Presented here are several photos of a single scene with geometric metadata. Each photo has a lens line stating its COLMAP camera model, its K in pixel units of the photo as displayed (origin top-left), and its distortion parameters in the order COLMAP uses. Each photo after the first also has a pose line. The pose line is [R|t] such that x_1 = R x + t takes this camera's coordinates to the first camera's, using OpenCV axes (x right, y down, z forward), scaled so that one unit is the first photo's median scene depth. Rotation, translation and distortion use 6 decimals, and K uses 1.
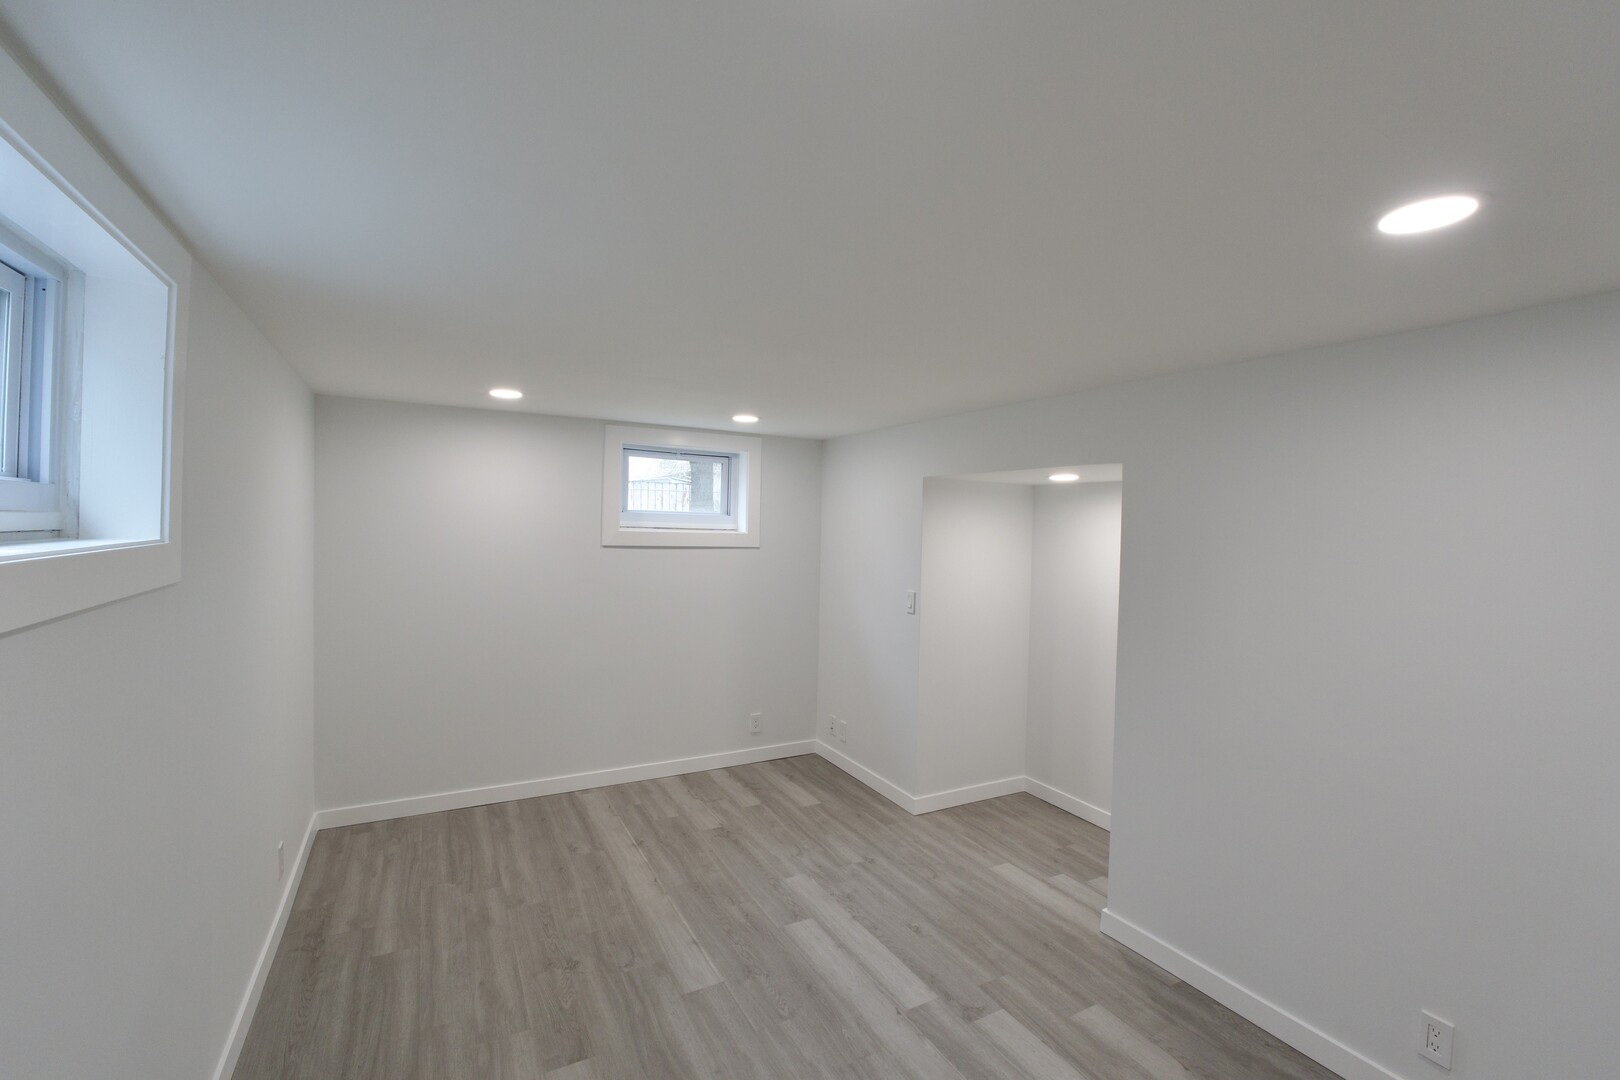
lens RADIAL K [[688.4, 0, 806.1], [0, 688.4, 537.9], [0, 0, 1]] dist [-0.019255, -0.000633]
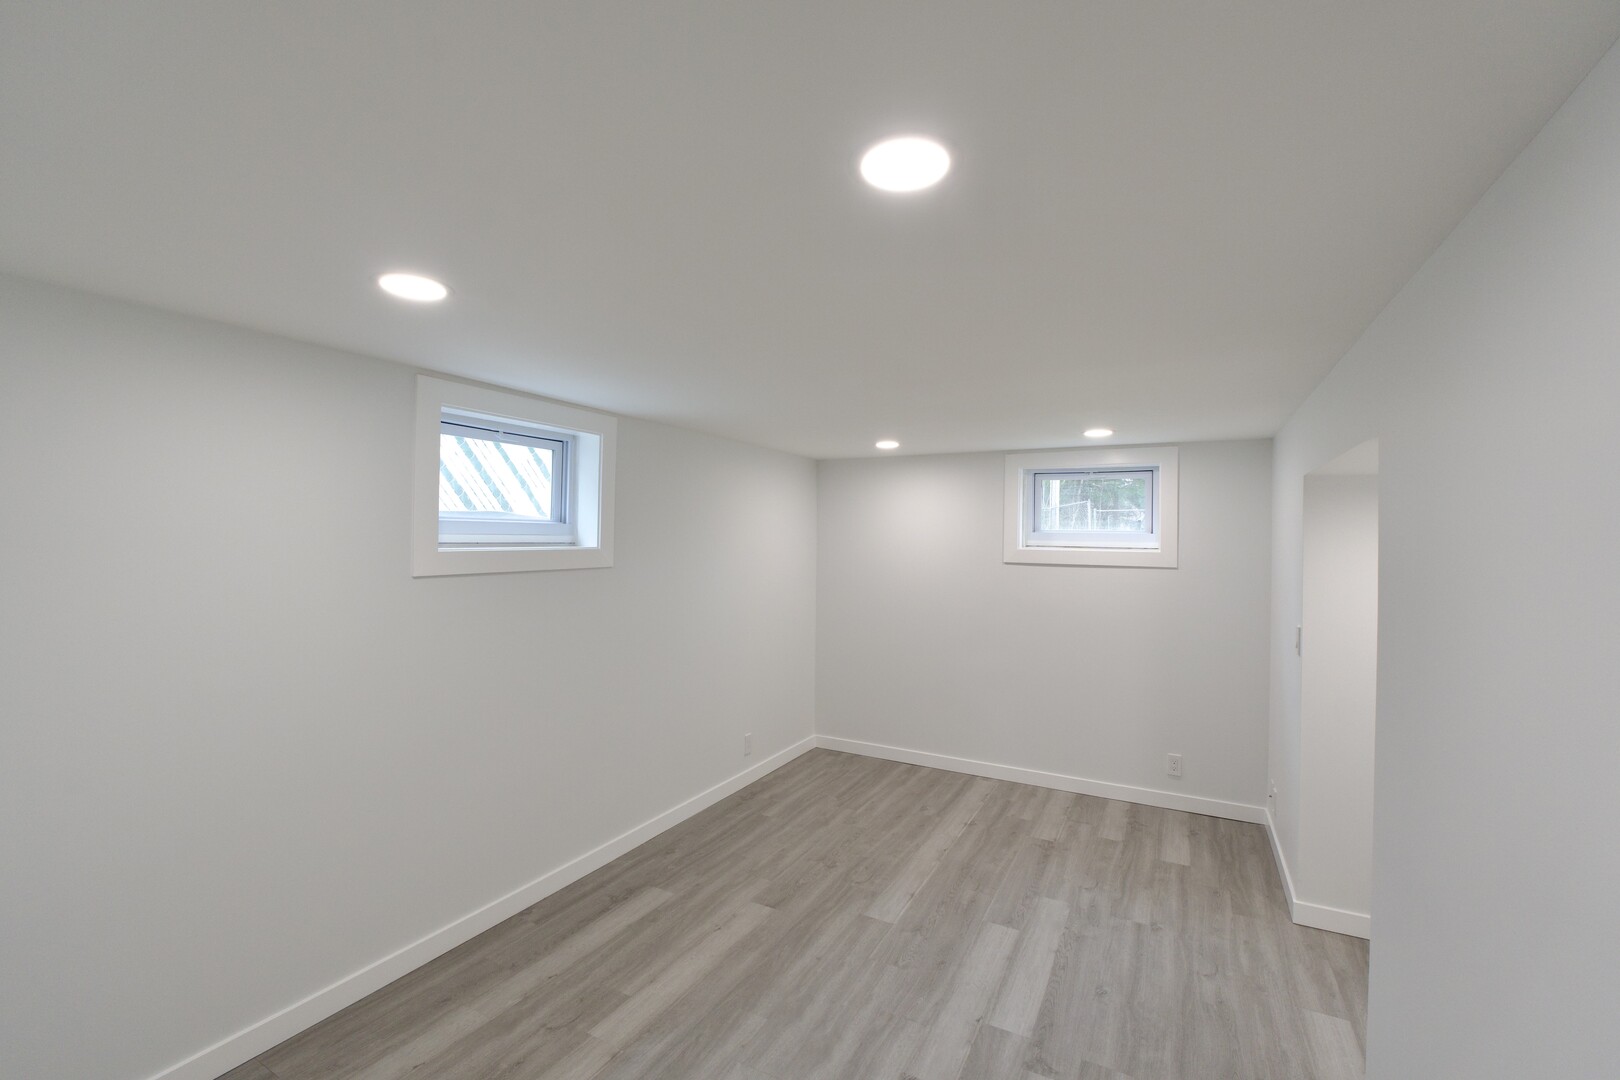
lens RADIAL K [[686.7, 0, 806.3], [0, 686.7, 536.9], [0, 0, 1]] dist [-0.011743, -0.000581]
pose [[0.540714, -0.019389, -0.840983, 0.599422], [-0.017331, 0.999265, -0.034181, 0.017293], [0.841028, 0.033057, 0.539981, 0.155675]]
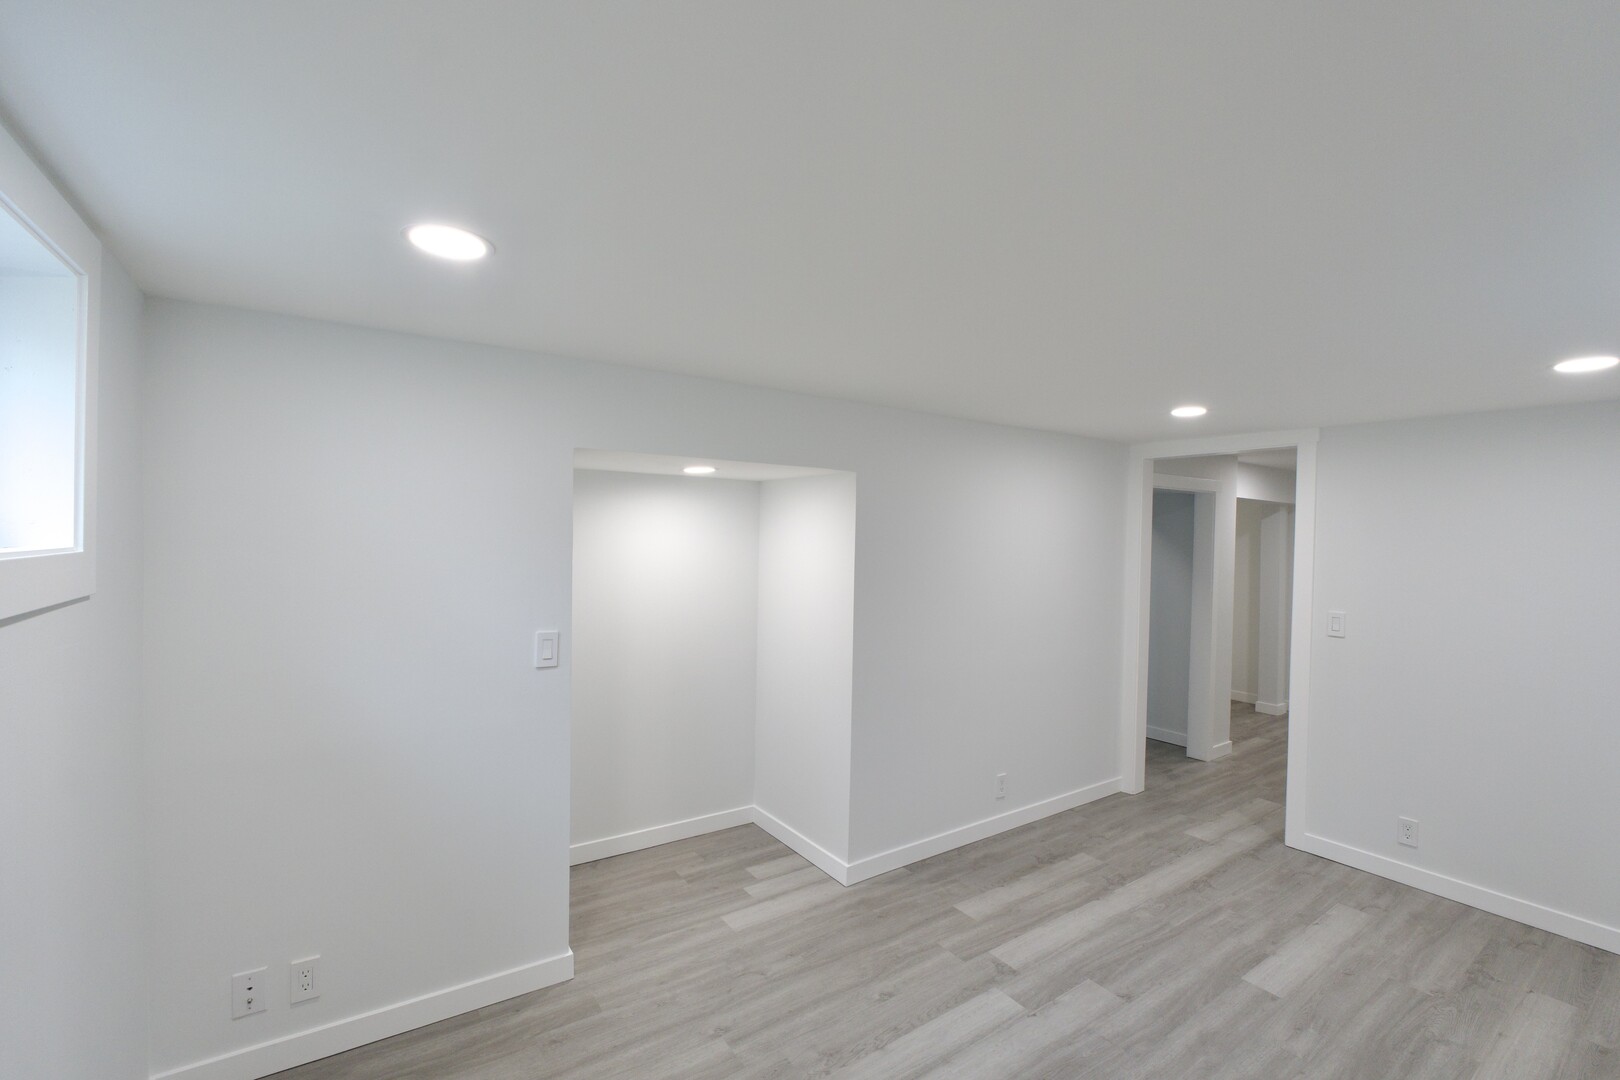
lens RADIAL K [[688.4, 0, 806.1], [0, 688.4, 537.9], [0, 0, 1]] dist [-0.019255, -0.000633]
pose [[-0.095982, -0.036218, 0.994724, -0.568253], [-0.002736, 0.999344, 0.036123, -0.033377], [-0.995379, 0.000746, -0.096018, 1.003603]]
